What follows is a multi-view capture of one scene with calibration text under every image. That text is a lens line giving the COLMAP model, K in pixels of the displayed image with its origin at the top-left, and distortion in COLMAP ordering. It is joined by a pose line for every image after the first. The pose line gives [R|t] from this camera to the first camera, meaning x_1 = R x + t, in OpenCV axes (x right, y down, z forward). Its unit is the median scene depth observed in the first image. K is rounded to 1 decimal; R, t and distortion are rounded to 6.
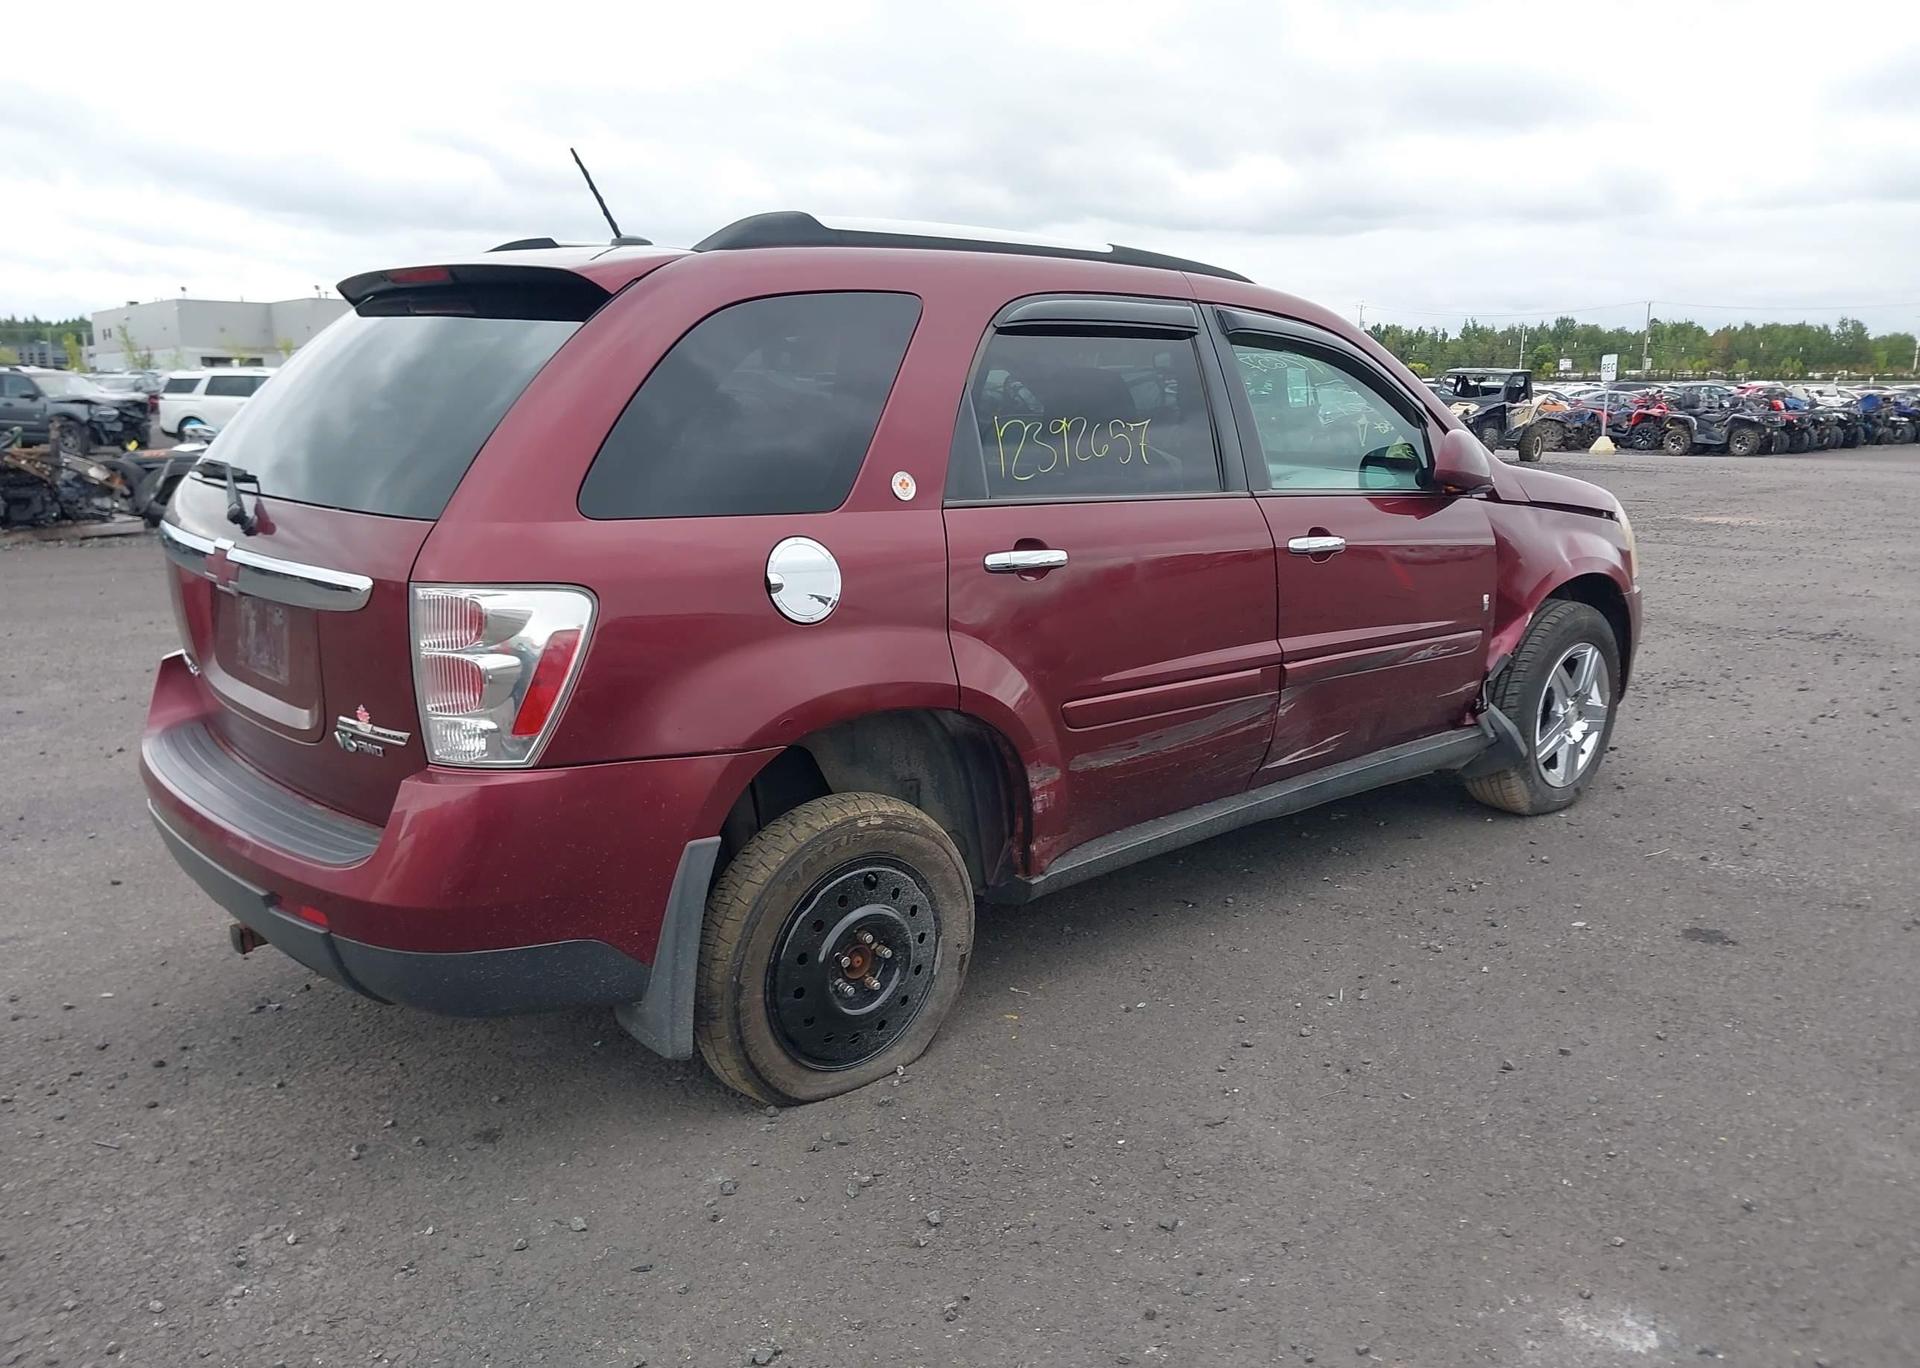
lens RADIAL K [[1515.0, 0, 961.6], [0, 1515.0, 787.7], [0, 0, 1]] dist [0.057058, -0.093413]
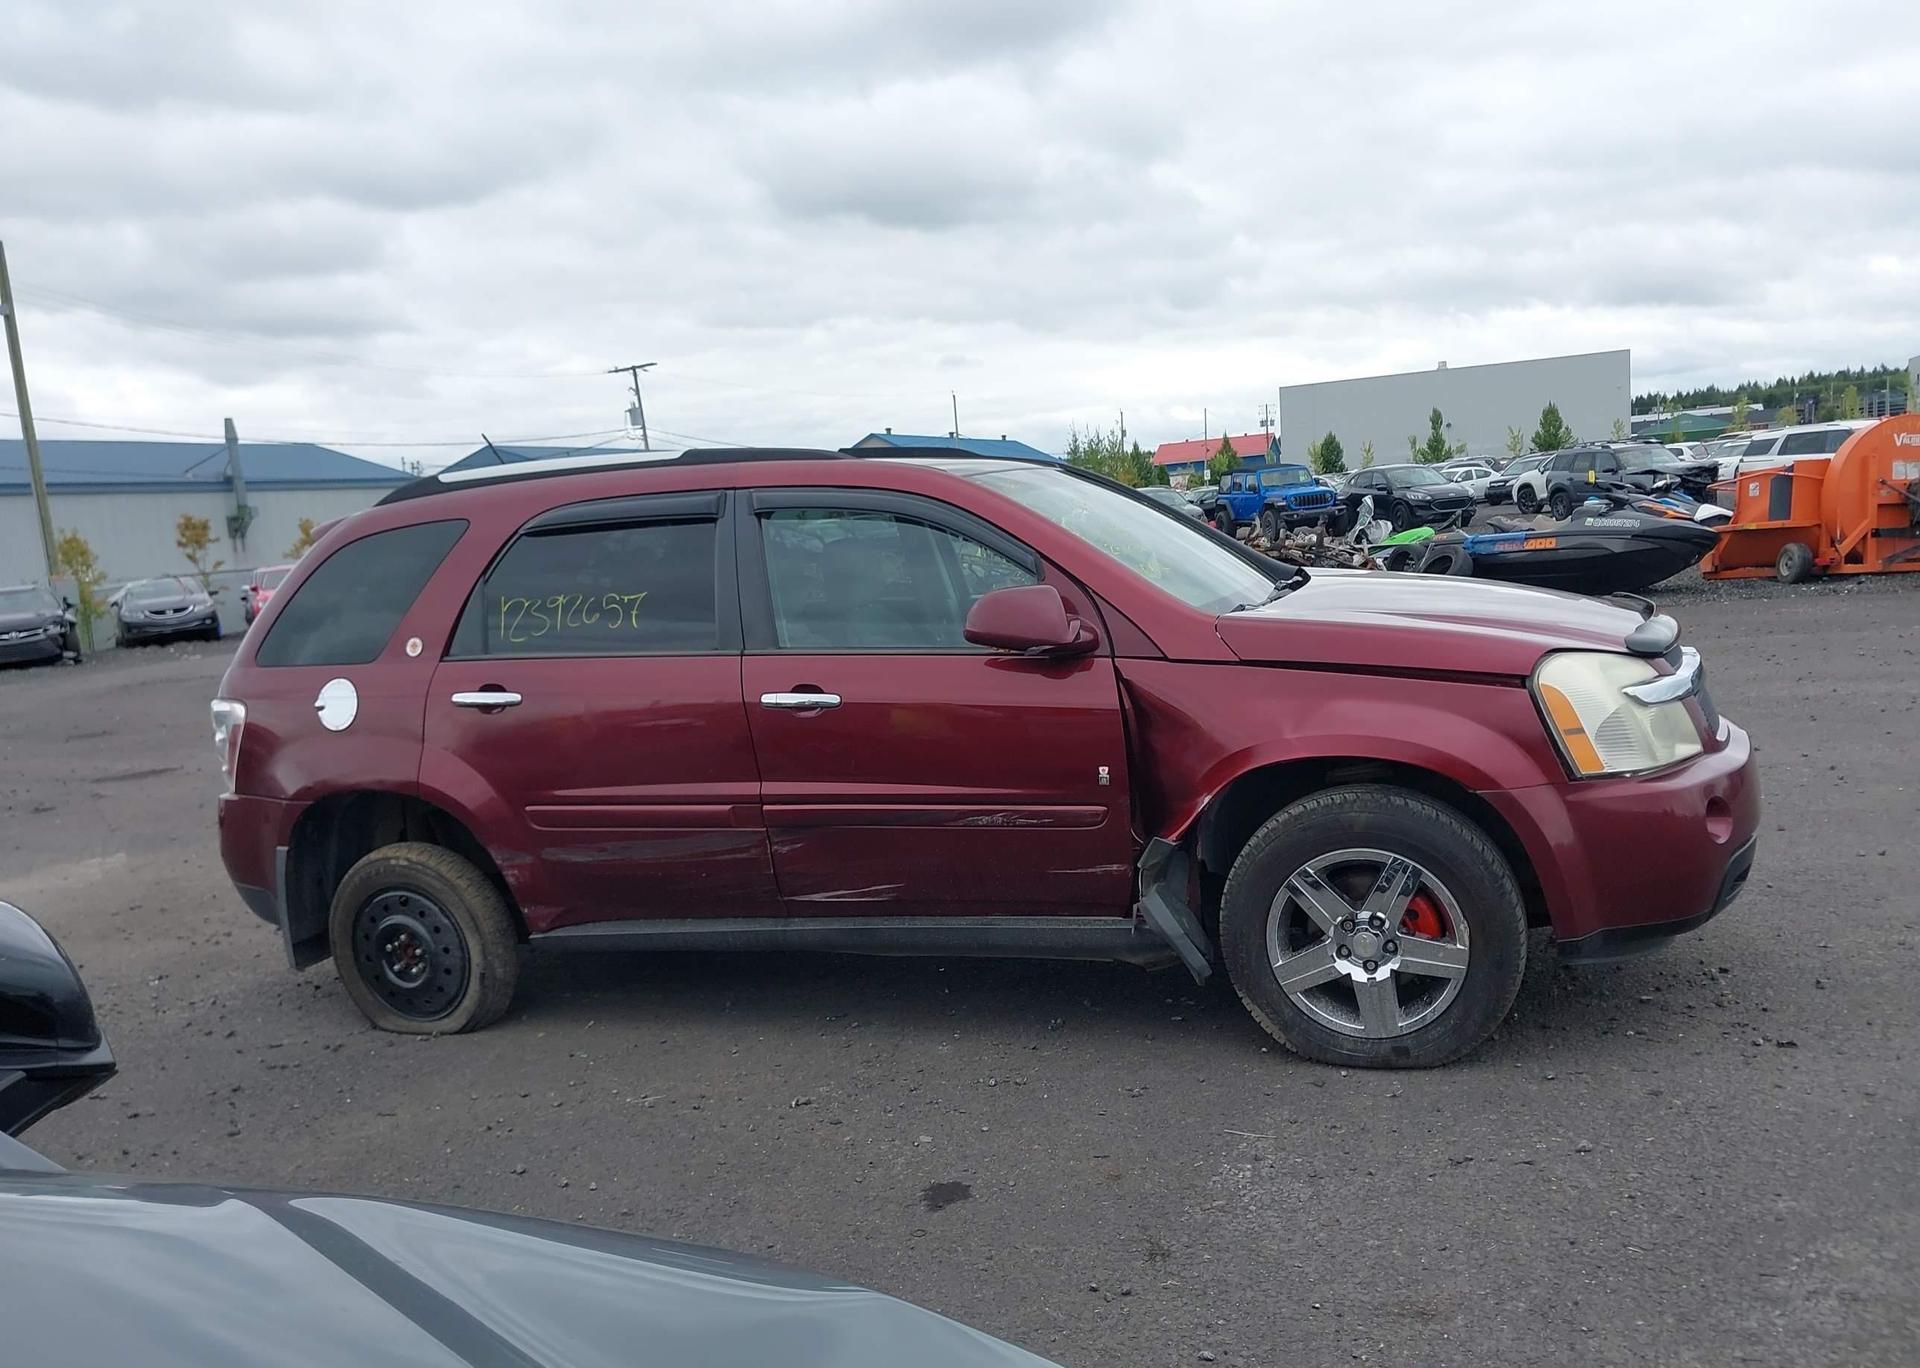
lens RADIAL K [[1541.4, 0, 955.9], [0, 1541.4, 771.7], [0, 0, 1]] dist [0.019582, -0.005586]
pose [[0.470909, 0.108078, -0.875536, 1.348753], [-0.144428, 0.988521, 0.044344, -0.188557], [0.870279, 0.105570, 0.481113, 0.625018]]
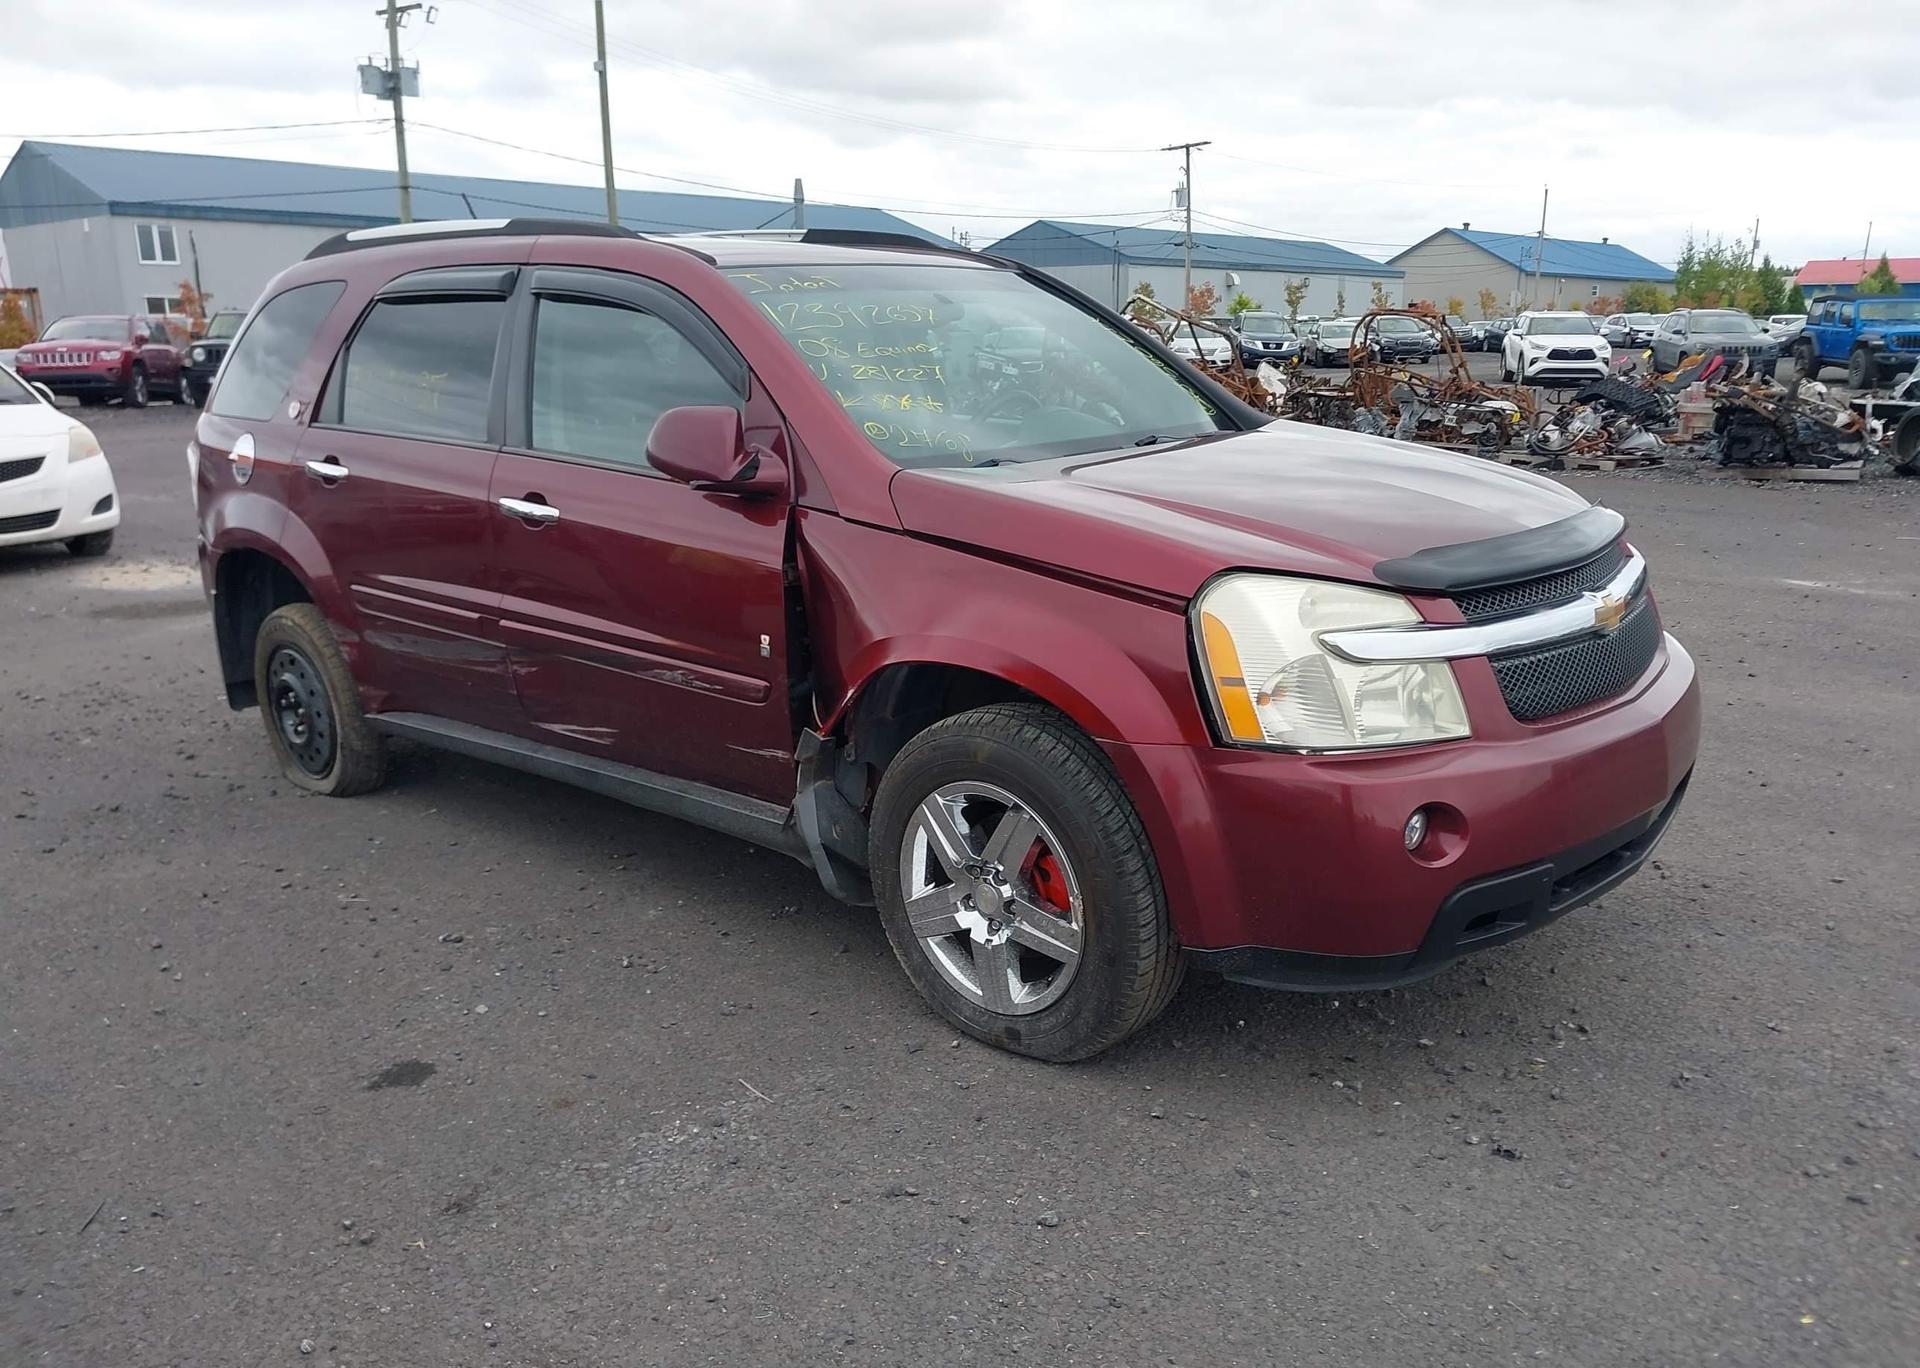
lens RADIAL K [[1498.8, 0, 959.1], [0, 1498.8, 787.7], [0, 0, 1]] dist [0.017618, -0.011650]
pose [[0.121188, 0.290444, -0.949187, 1.336156], [-0.249459, 0.934457, 0.254087, -0.332659], [0.960772, 0.205991, 0.185699, 1.216316]]
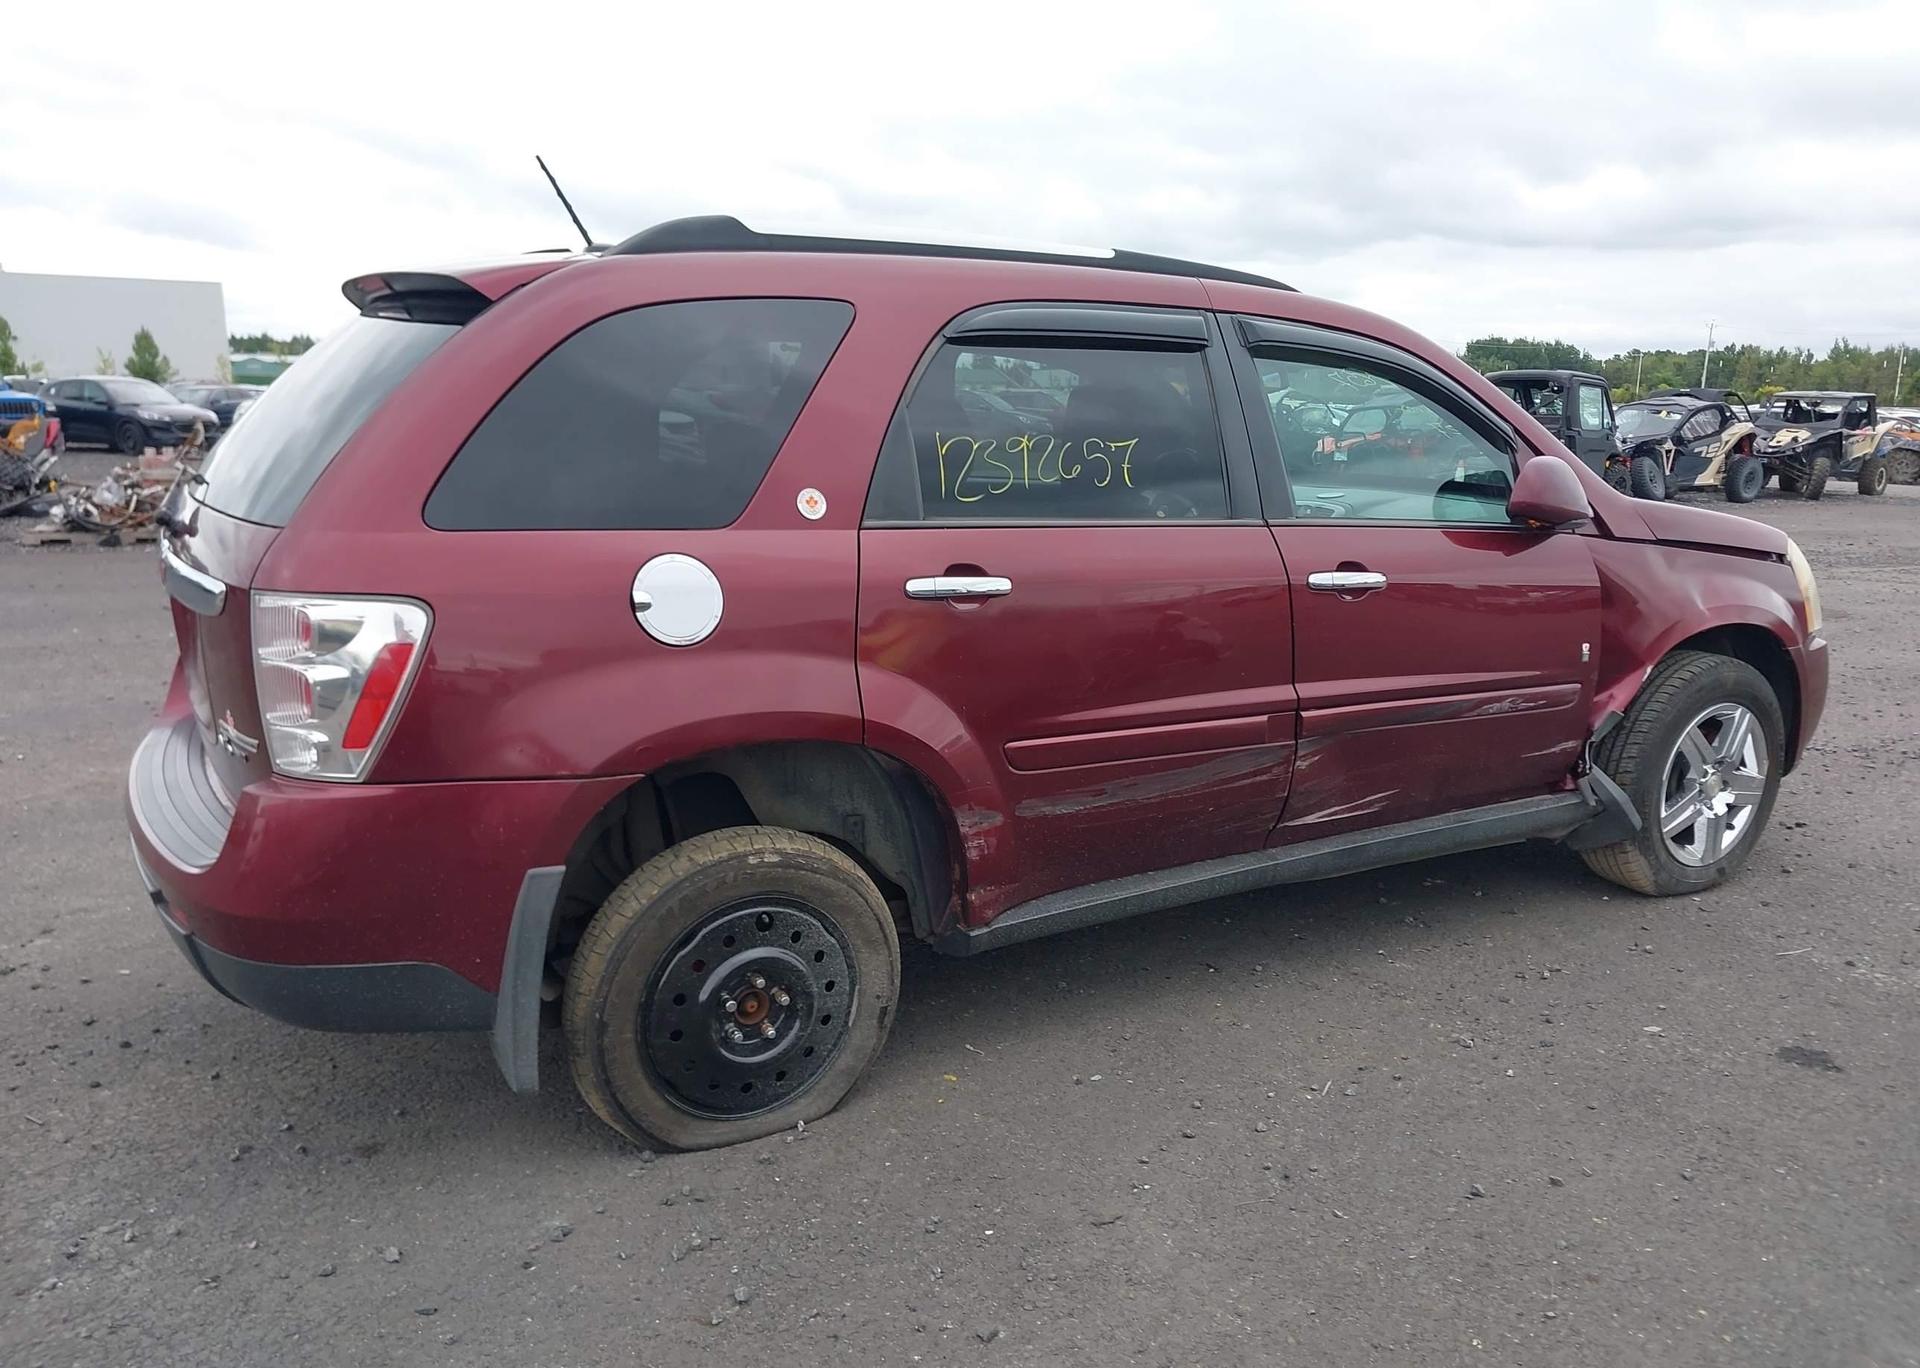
lens RADIAL K [[1523.8, 0, 946.0], [0, 1523.8, 779.3], [0, 0, 1]] dist [0.013921, -0.001739]
pose [[0.979153, 0.058502, -0.194515, 0.198281], [-0.061770, 0.998032, -0.010772, -0.020194], [0.193502, 0.022562, 0.980840, 0.081937]]
